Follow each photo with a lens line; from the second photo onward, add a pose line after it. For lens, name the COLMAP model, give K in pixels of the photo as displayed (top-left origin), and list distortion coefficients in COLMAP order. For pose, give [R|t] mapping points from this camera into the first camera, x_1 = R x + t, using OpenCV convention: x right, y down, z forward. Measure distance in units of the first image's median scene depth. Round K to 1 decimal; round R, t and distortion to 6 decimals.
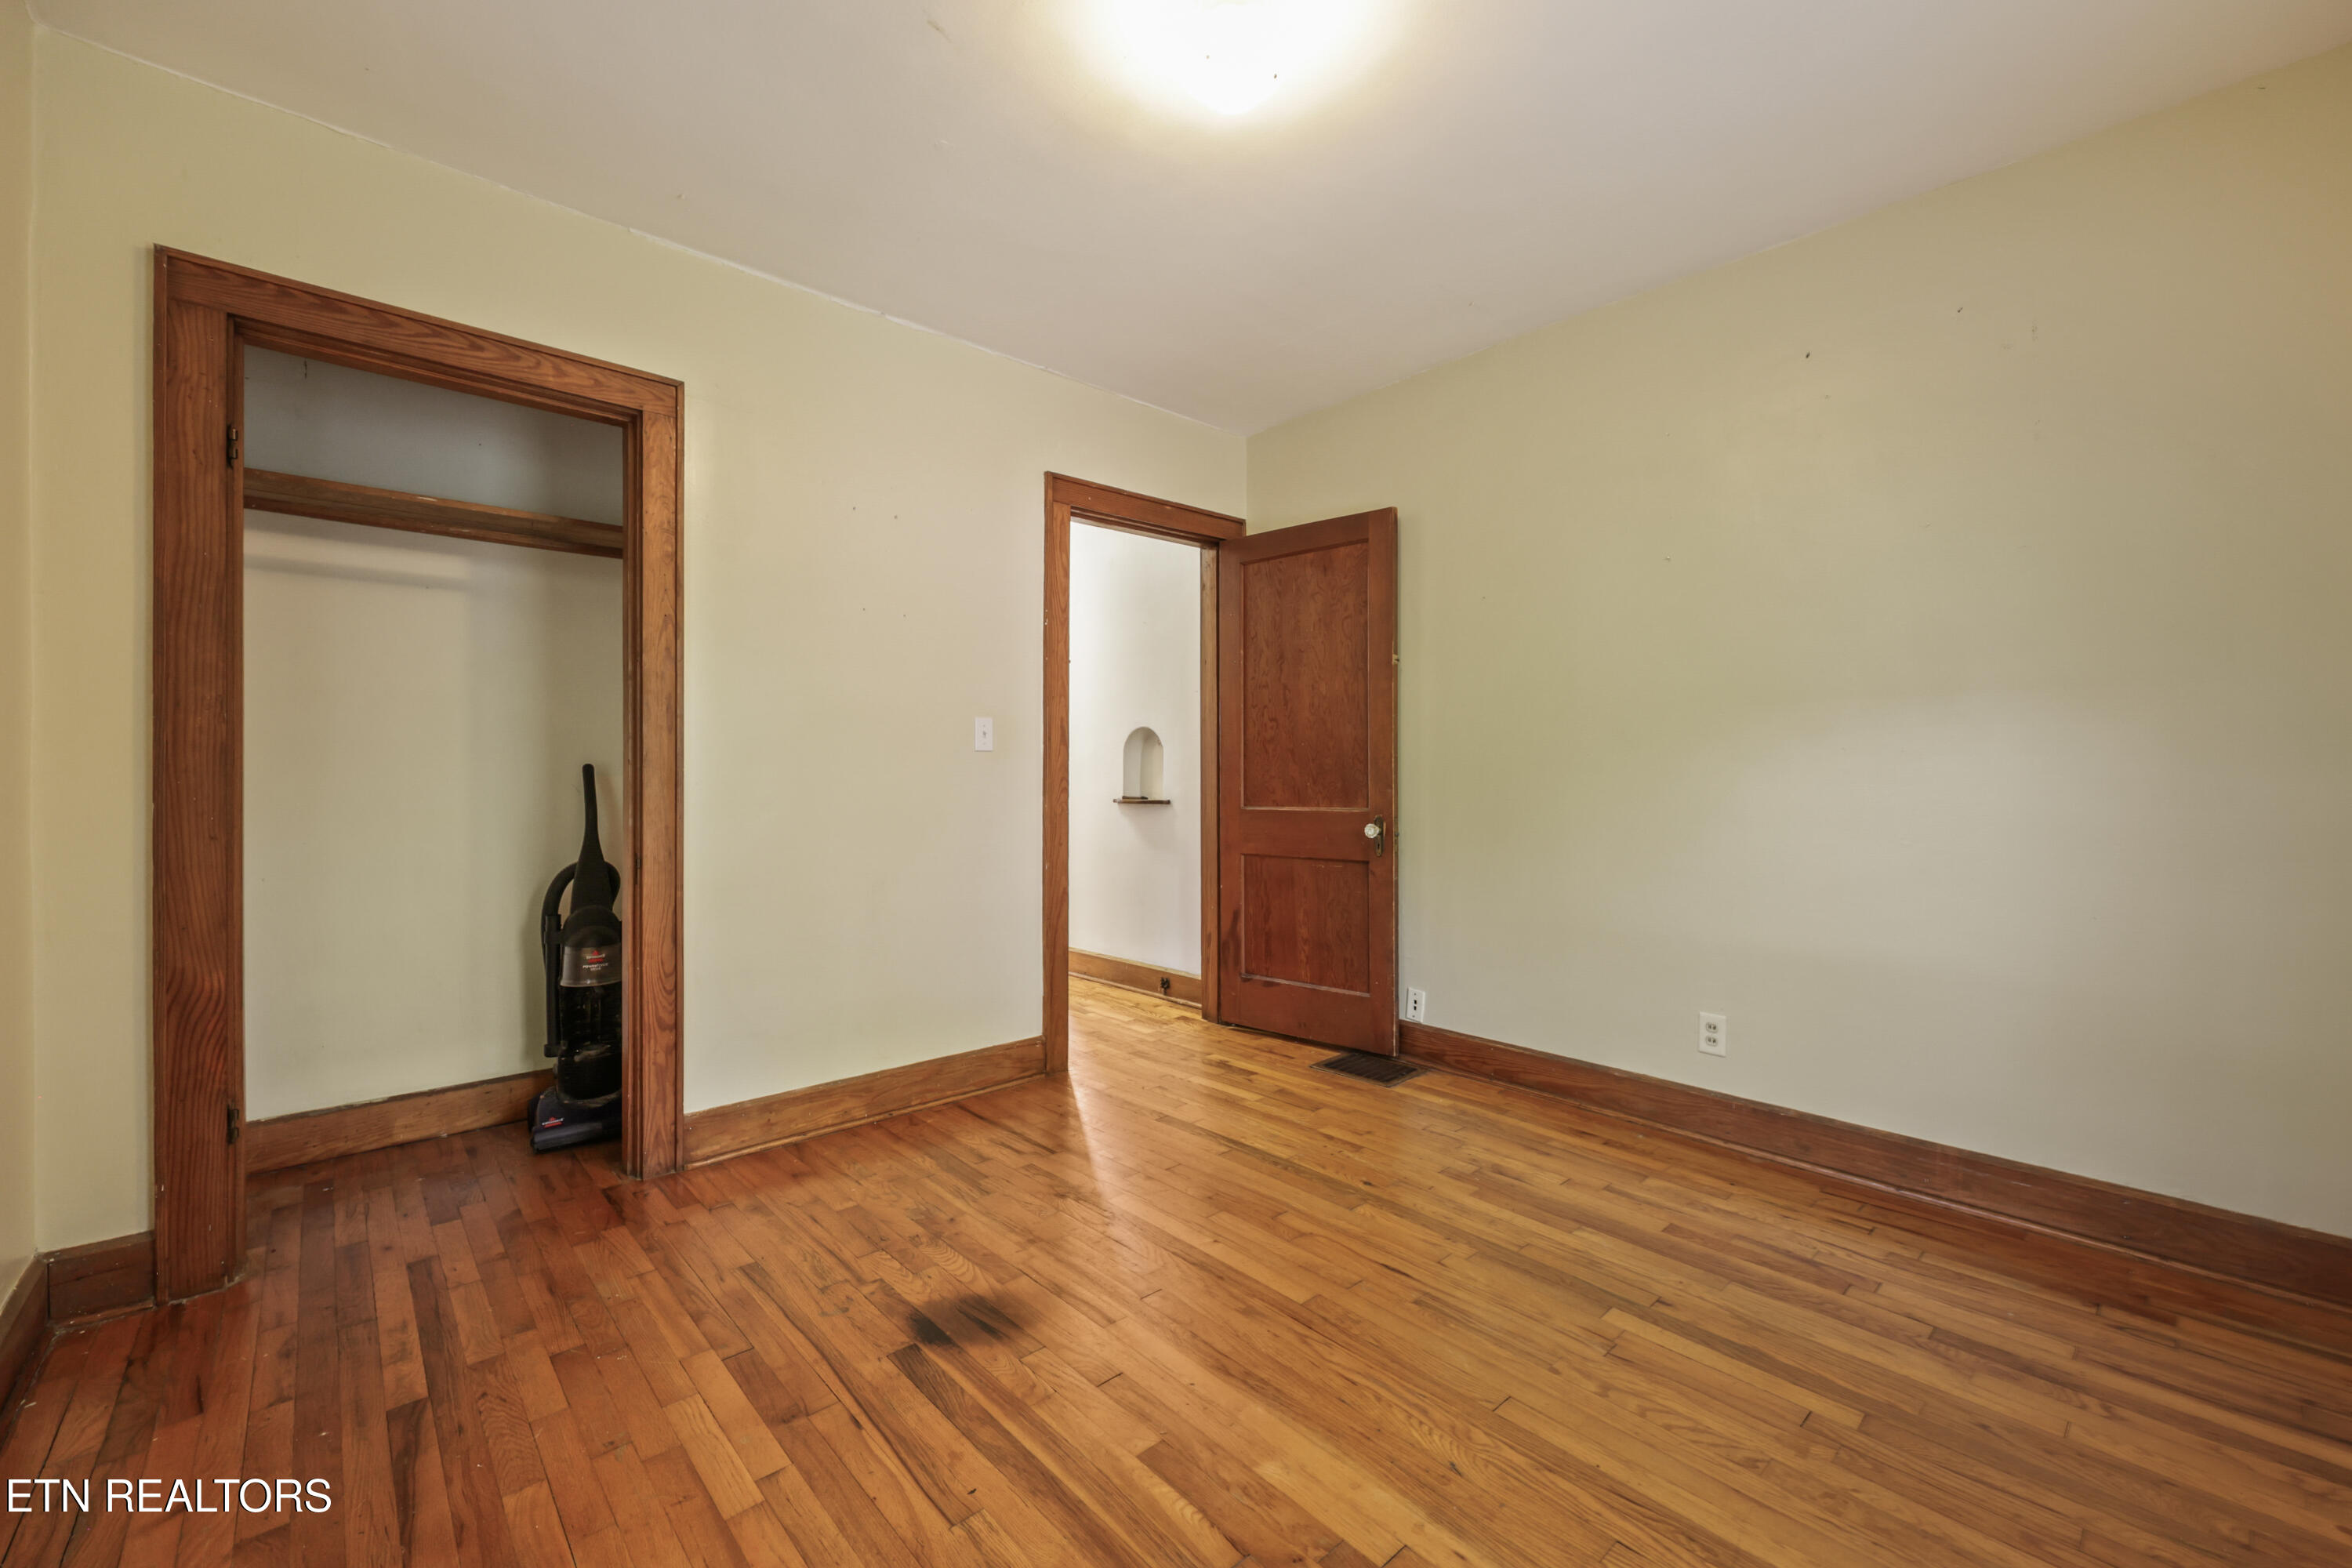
lens RADIAL K [[946.9, 0, 1176.2], [0, 946.9, 781.4], [0, 0, 1]] dist [0.000111, 0.000669]
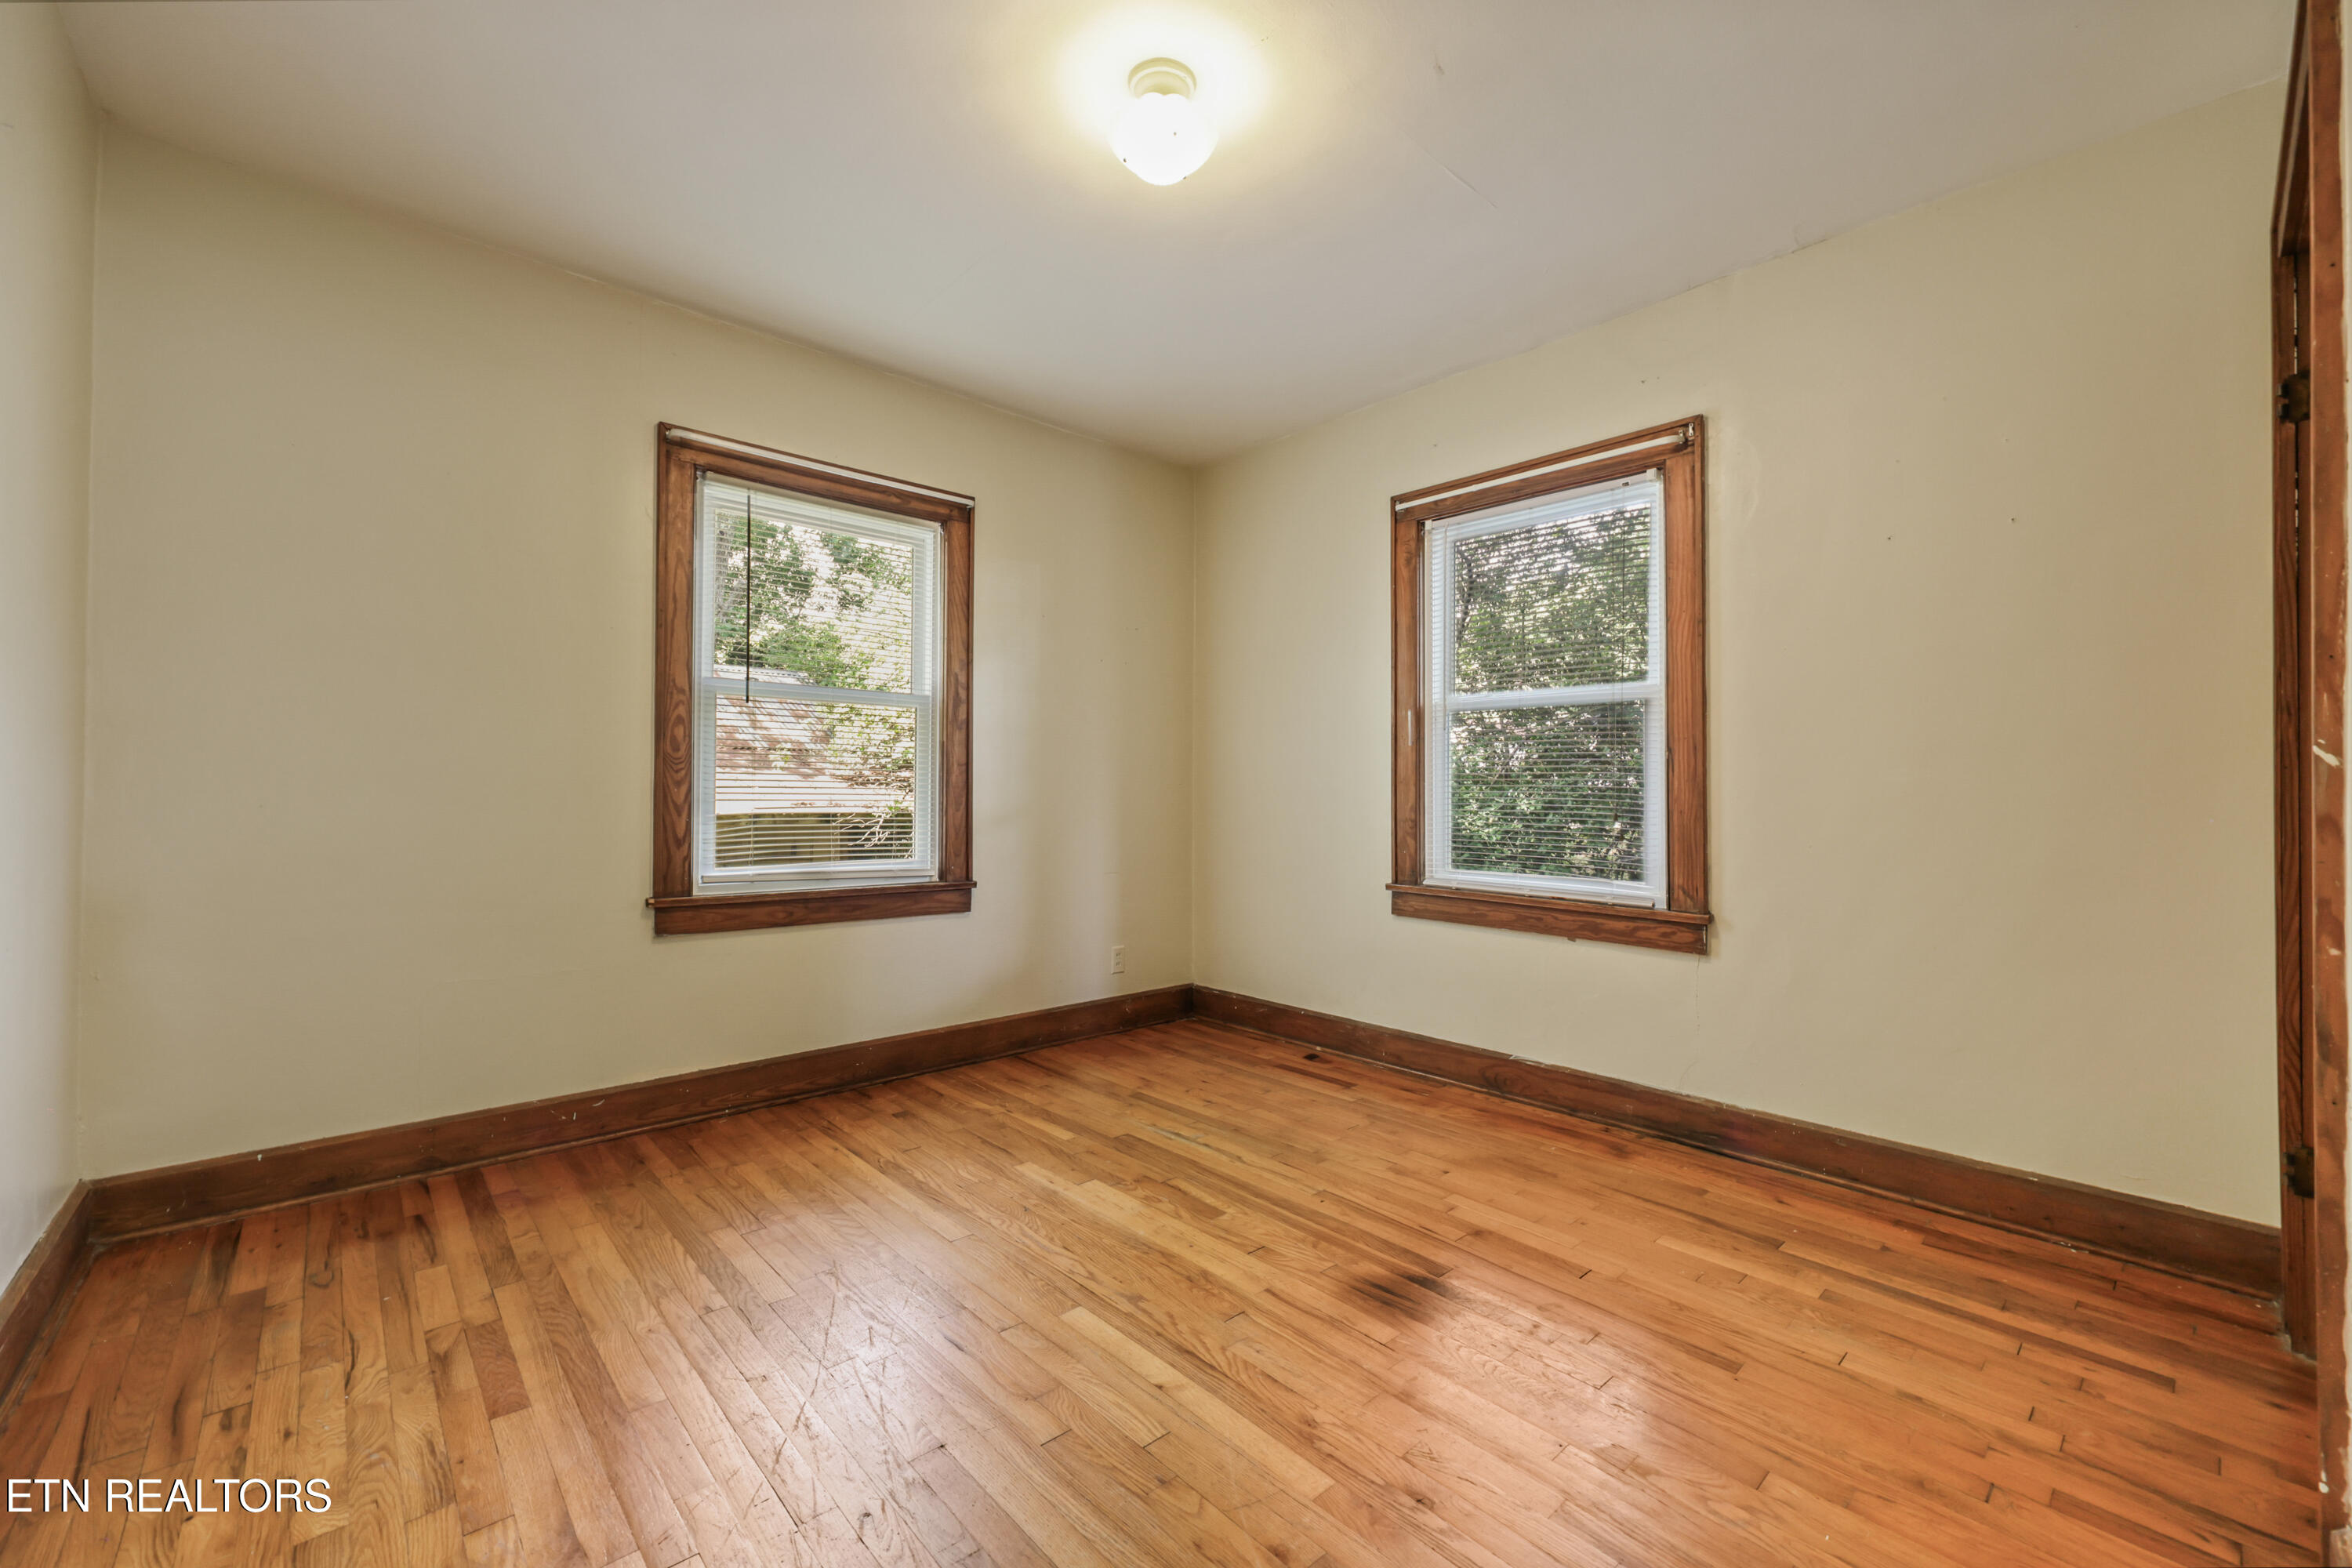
lens RADIAL K [[946.9, 0, 1176.4], [0, 946.9, 785.7], [0, 0, 1]] dist [0.000111, 0.000669]
pose [[-0.999991, 0.001029, -0.004032, 0.038337], [0.001051, 0.999985, -0.005451, 0.018034], [0.004026, -0.005456, -0.999977, 2.120375]]
